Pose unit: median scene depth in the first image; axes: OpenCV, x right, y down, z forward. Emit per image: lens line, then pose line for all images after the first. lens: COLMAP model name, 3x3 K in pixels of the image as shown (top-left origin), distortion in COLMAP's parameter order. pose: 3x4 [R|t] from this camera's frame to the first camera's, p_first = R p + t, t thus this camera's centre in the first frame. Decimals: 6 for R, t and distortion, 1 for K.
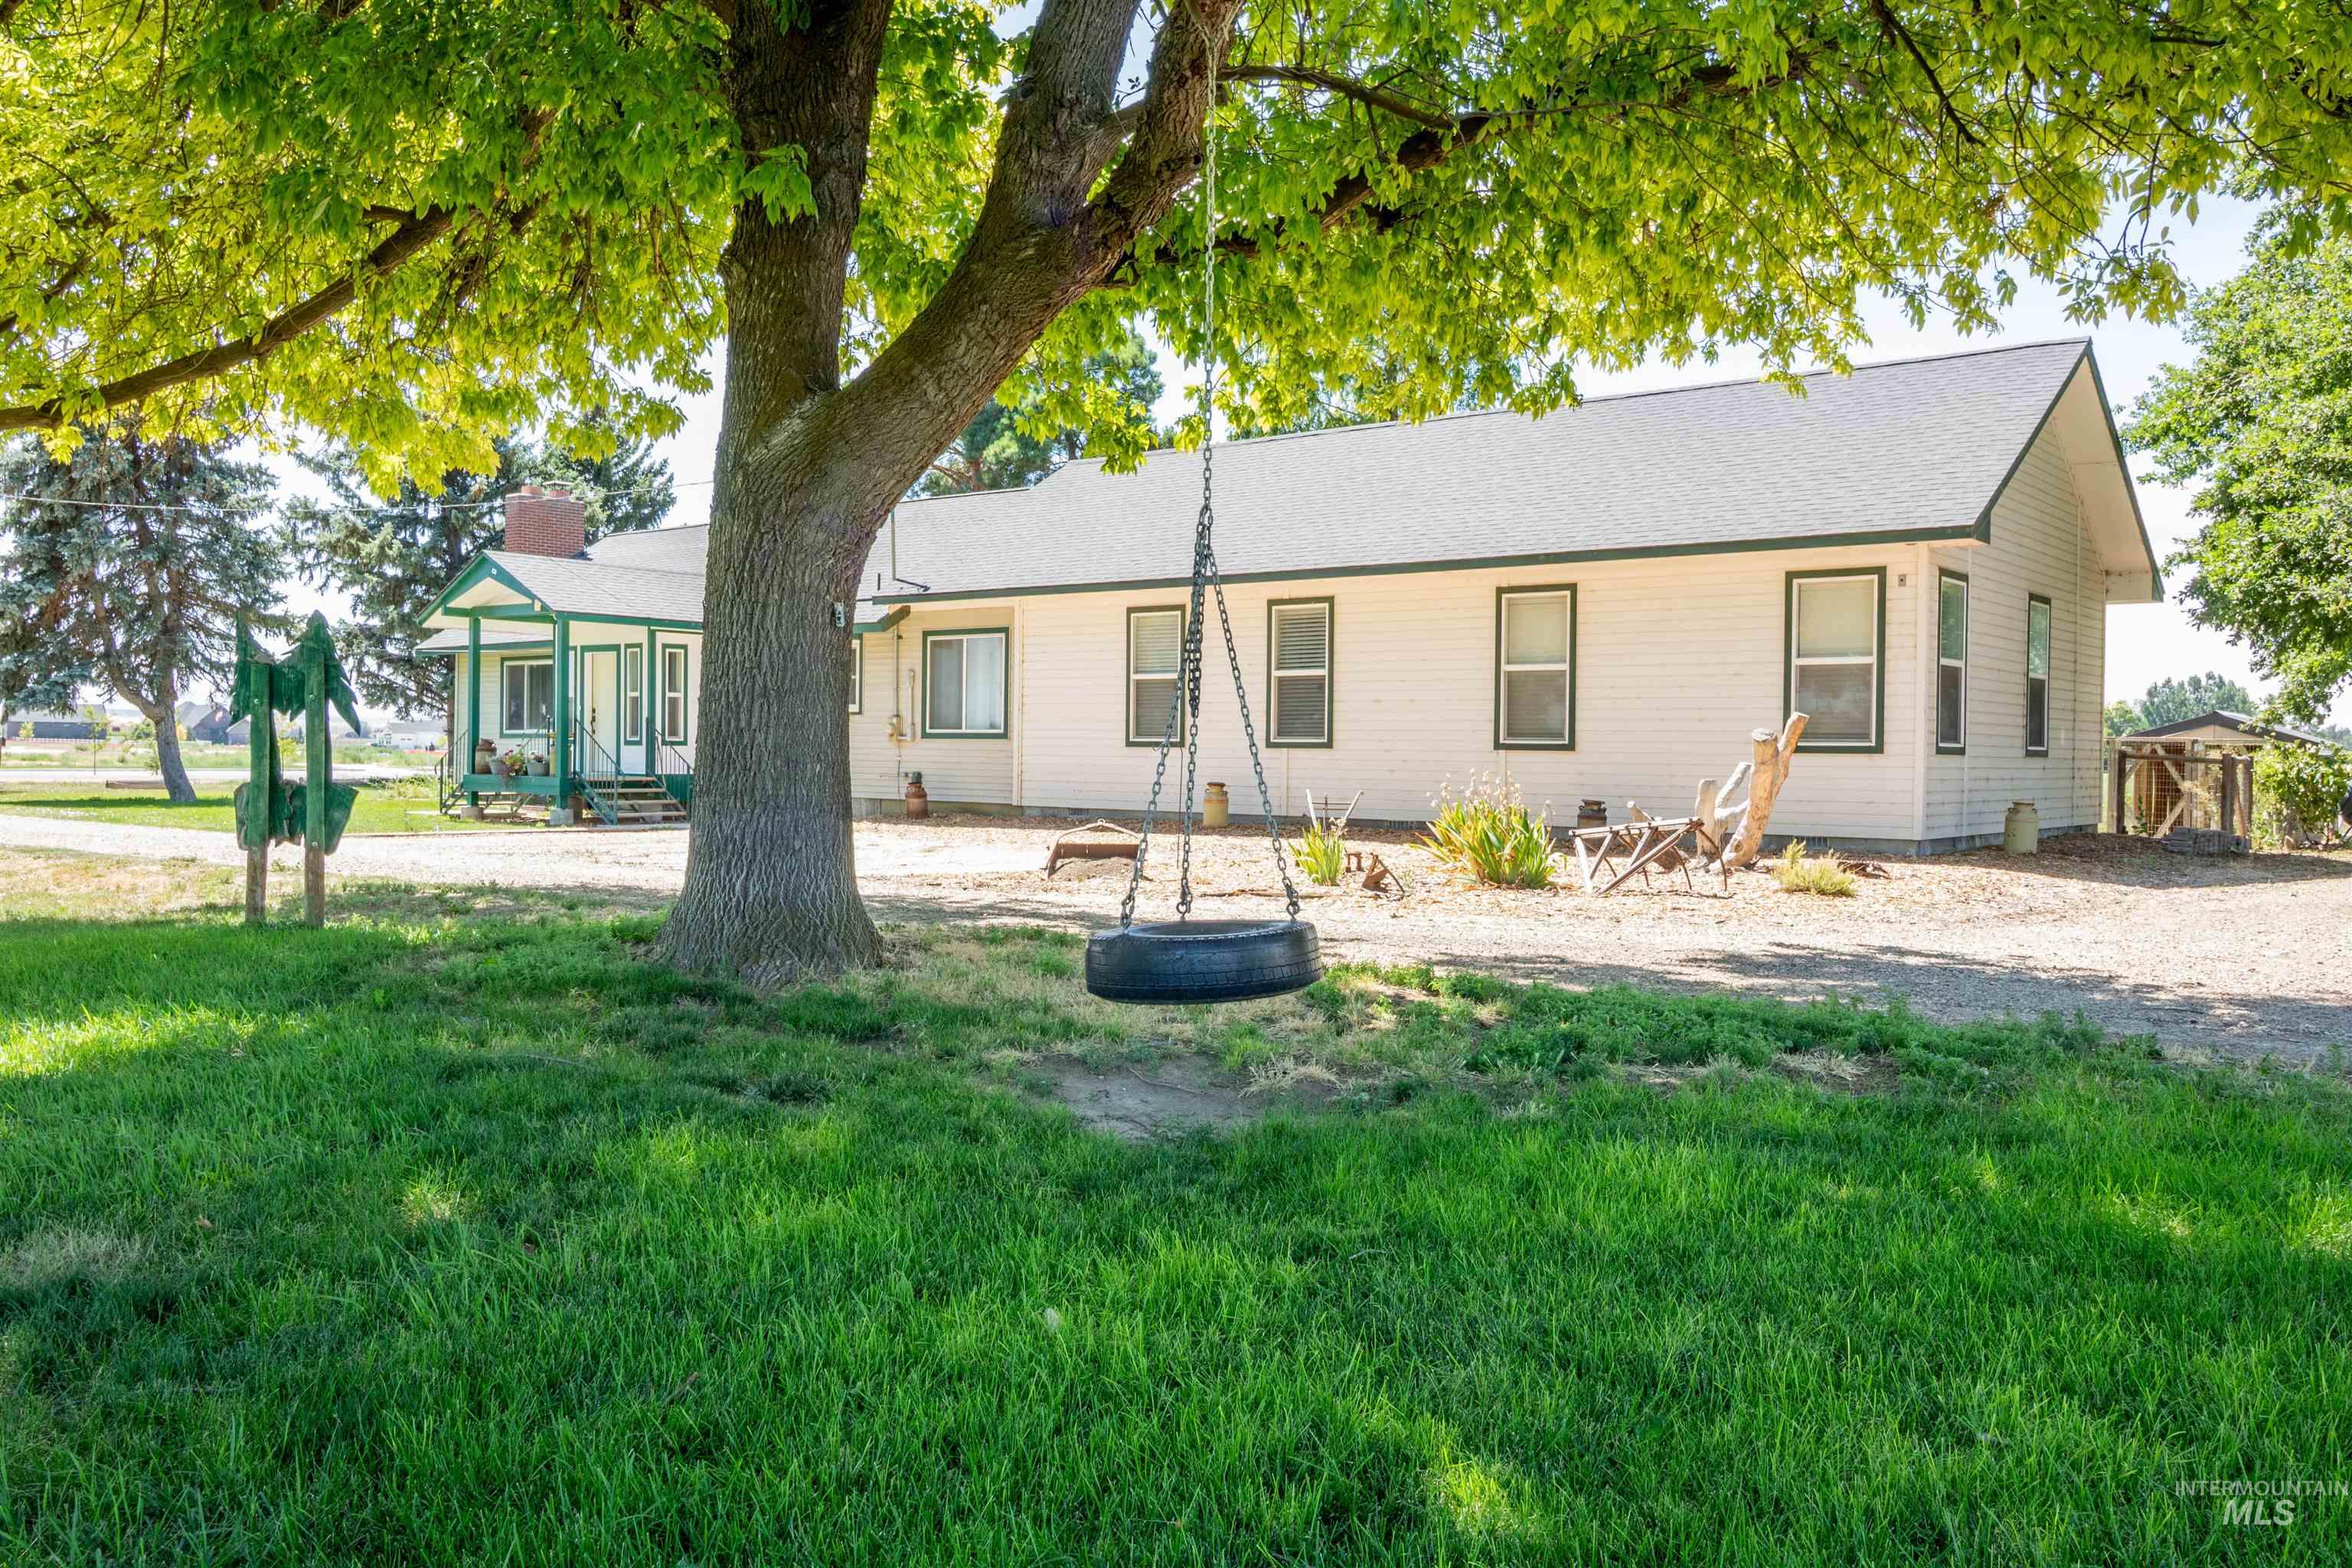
lens RADIAL K [[1862.2, 0, 1176.0], [0, 1862.2, 784.0], [0, 0, 1]] dist [0.007270, 0.001090]
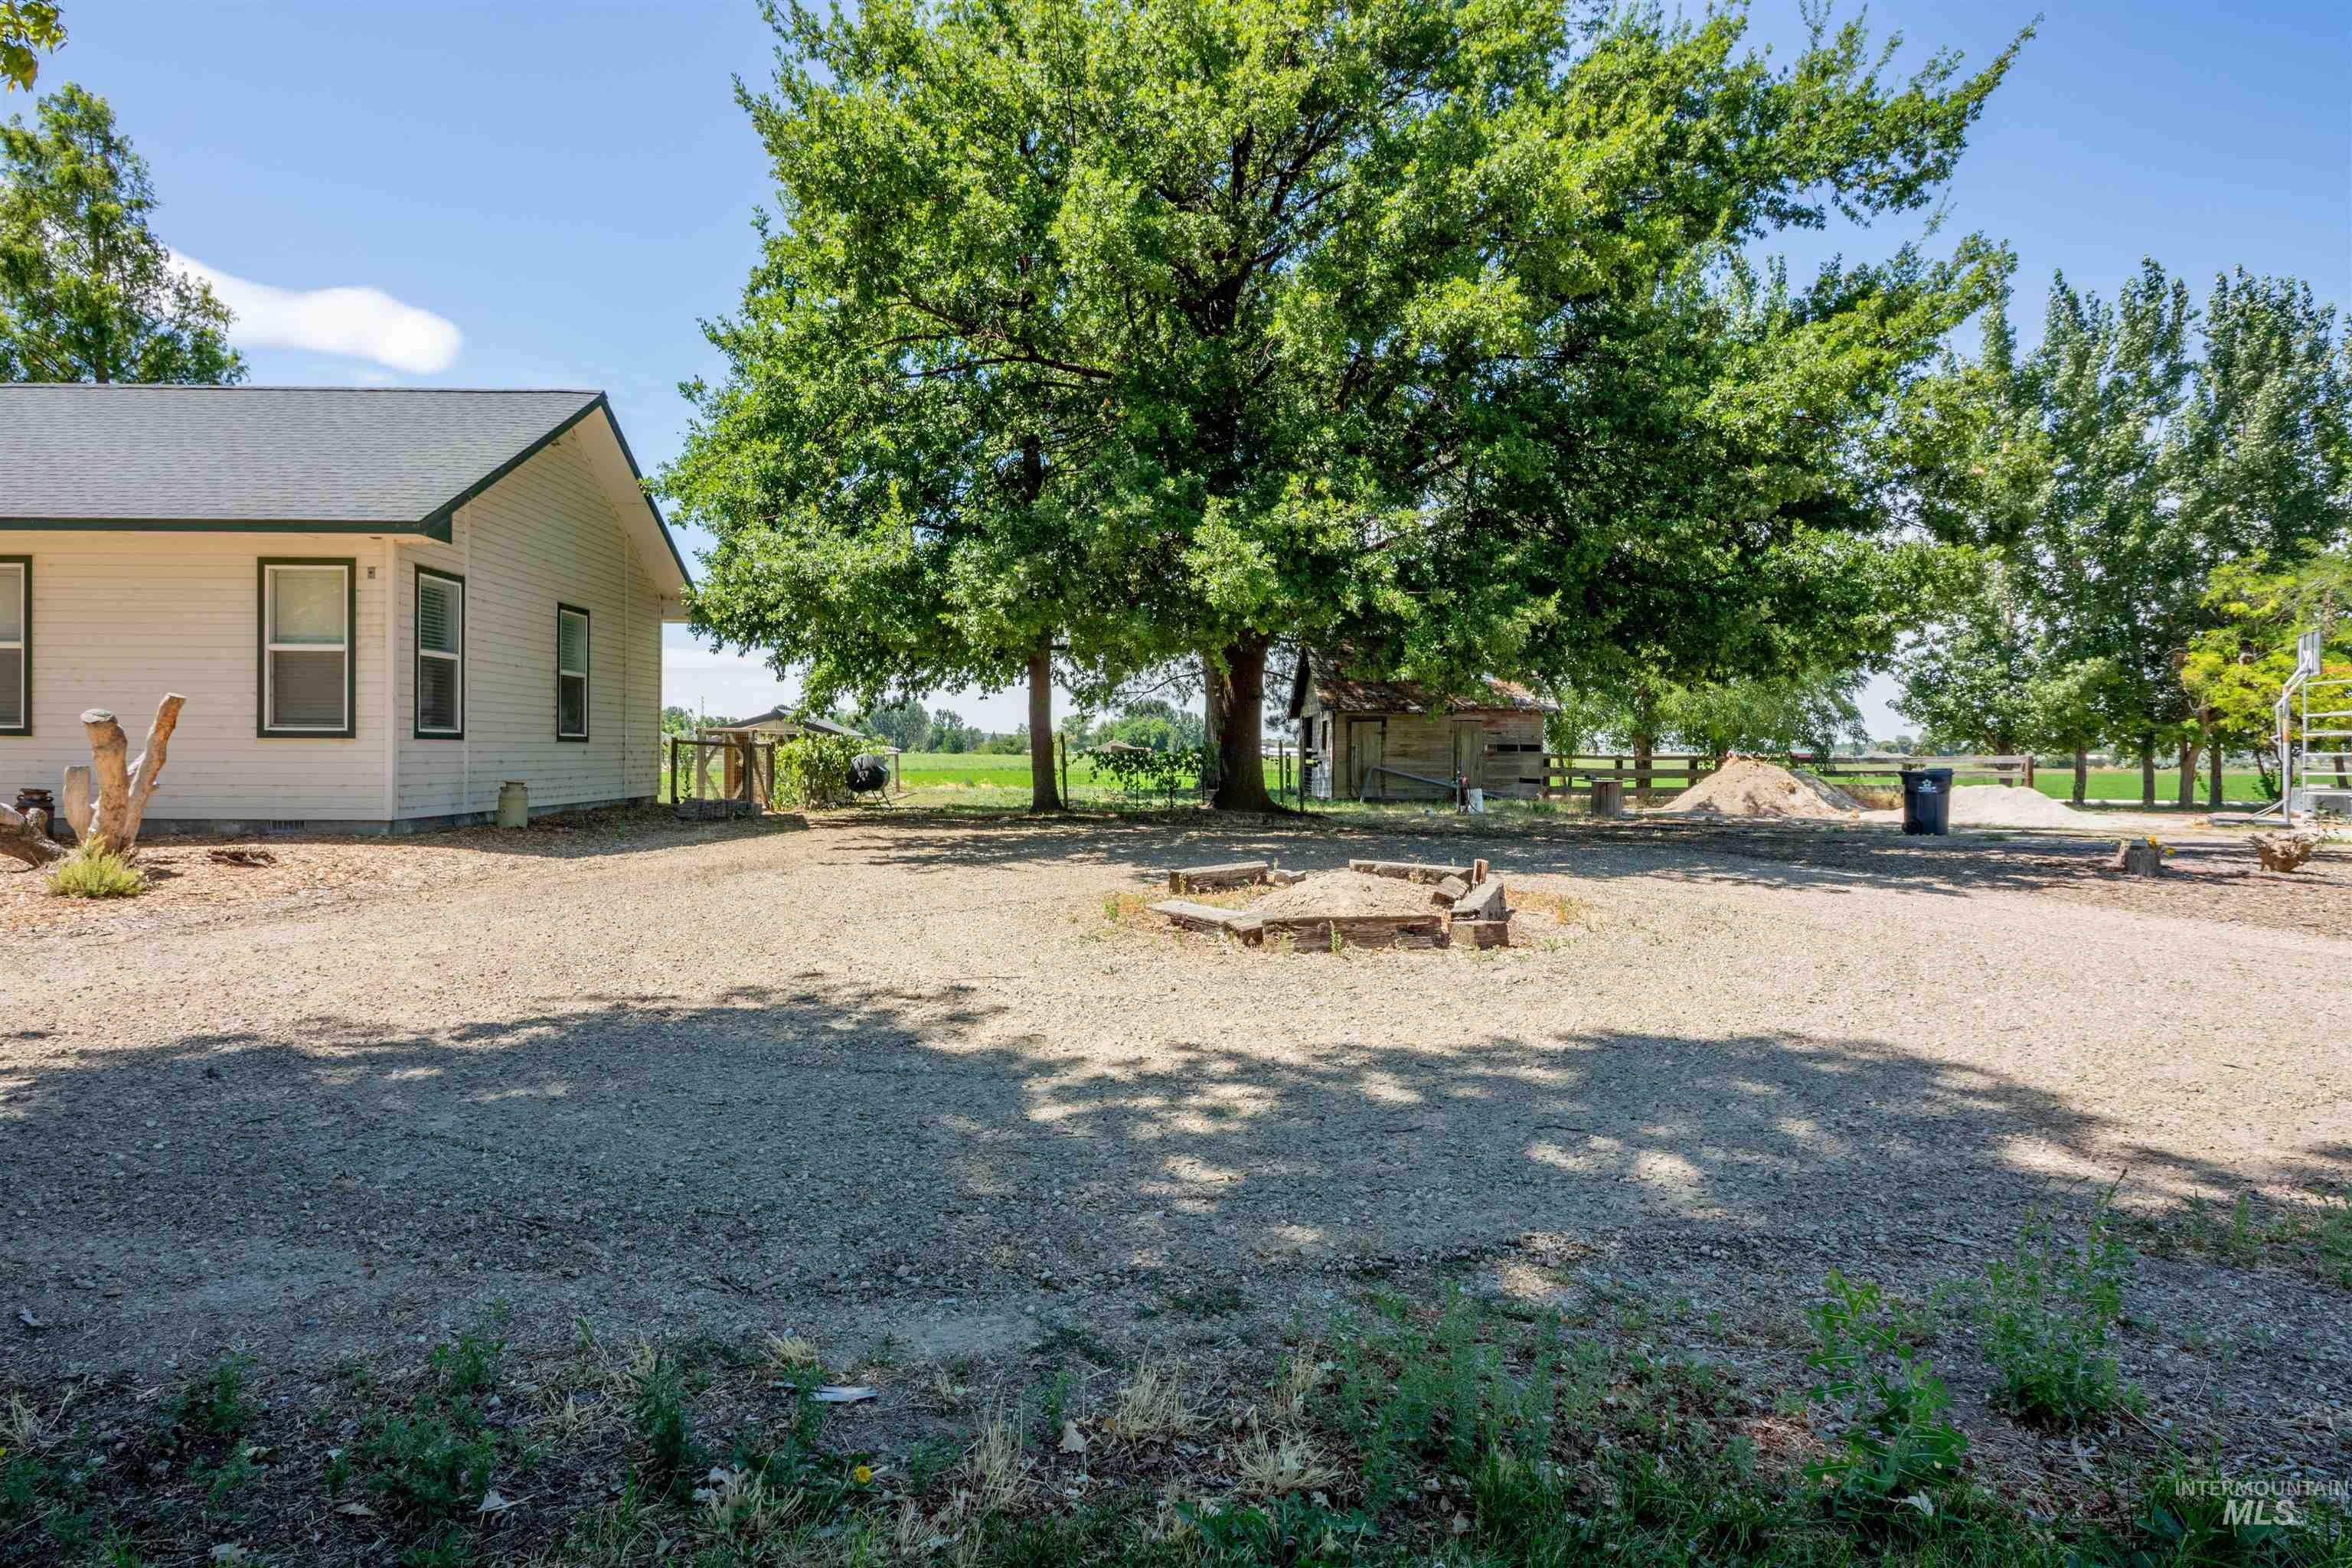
lens RADIAL K [[1318.0, 0, 1176.0], [0, 1318.0, 784.0], [0, 0, 1]] dist [0.000004, 0.000044]
pose [[0.746016, -0.021962, 0.665566, 0.222500], [0.011736, 0.999734, 0.019834, -0.000111], [-0.665825, -0.006985, 0.746075, 0.142120]]
